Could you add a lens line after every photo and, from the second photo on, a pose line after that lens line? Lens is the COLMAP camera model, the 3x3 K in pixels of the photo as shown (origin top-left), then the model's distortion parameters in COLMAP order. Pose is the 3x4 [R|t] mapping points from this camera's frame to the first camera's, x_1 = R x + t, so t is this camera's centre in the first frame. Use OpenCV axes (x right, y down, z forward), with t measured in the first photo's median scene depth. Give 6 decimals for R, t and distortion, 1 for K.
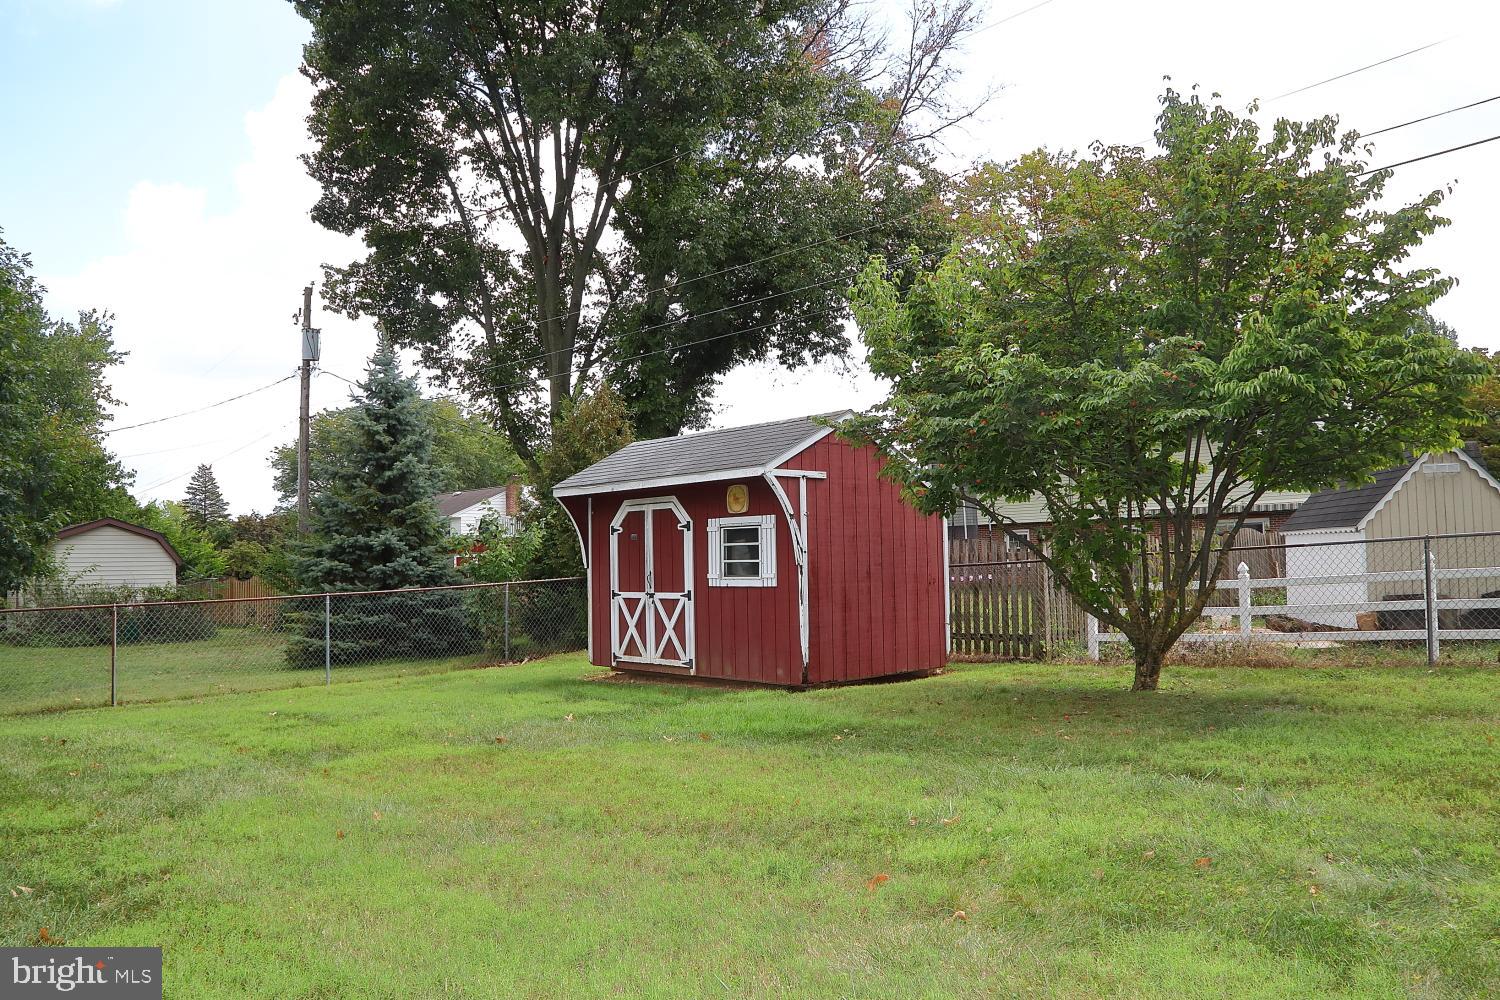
lens RADIAL K [[1044.7, 0, 751.4], [0, 1044.7, 478.8], [0, 0, 1]] dist [-0.083045, 0.001520]
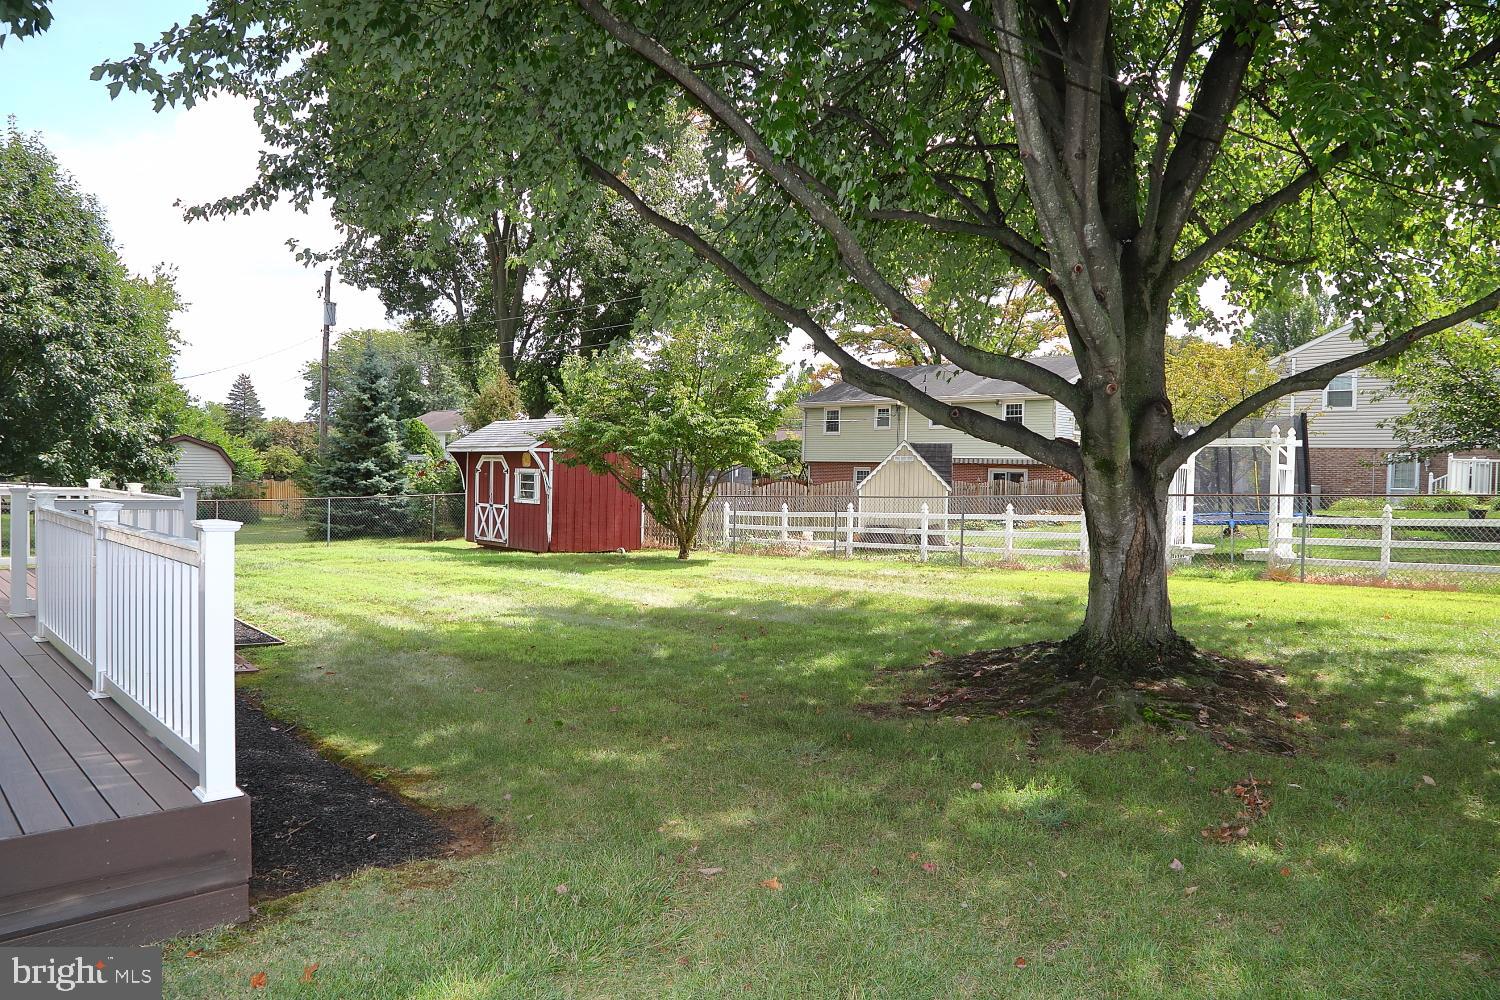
lens RADIAL K [[1044.7, 0, 751.4], [0, 1044.7, 478.8], [0, 0, 1]] dist [-0.083045, 0.001520]
pose [[0.998822, 0.041350, -0.025405, 0.177887], [-0.039089, 0.995714, 0.083821, -0.048552], [0.028762, -0.082729, 0.996157, -0.370572]]
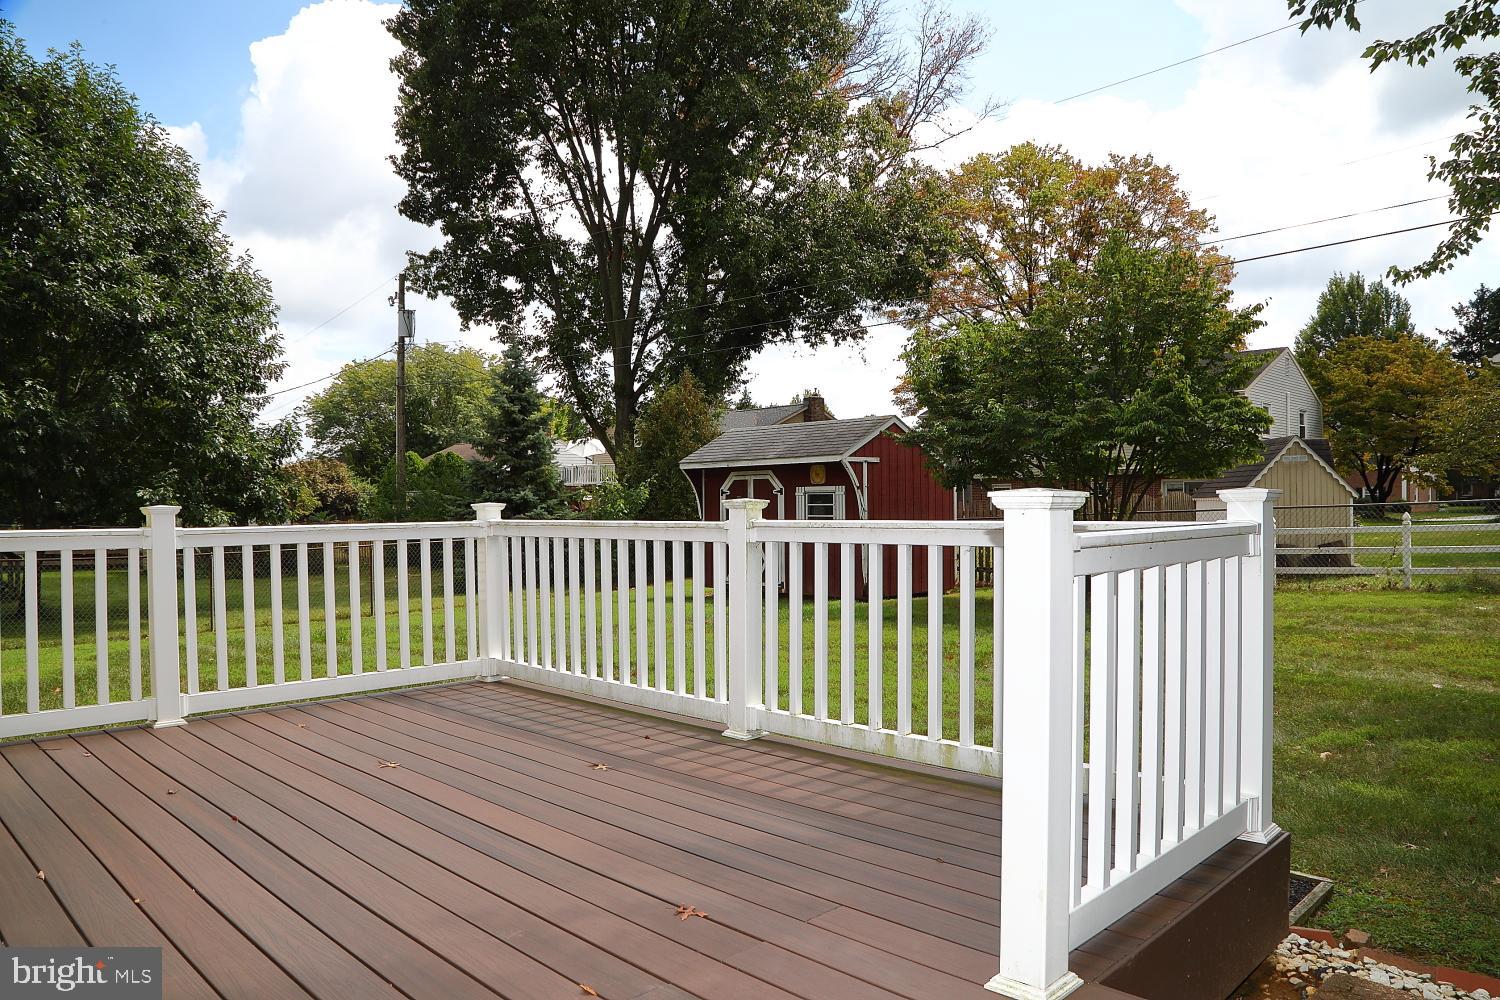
lens RADIAL K [[1030.7, 0, 750.0], [0, 1030.7, 500.0], [0, 0, 1]] dist [-0.101462, 0.002767]
pose [[0.999899, 0.007513, 0.012030, -0.048323], [-0.008396, 0.997144, 0.075056, -0.020341], [-0.011432, -0.075149, 0.997107, -0.176654]]
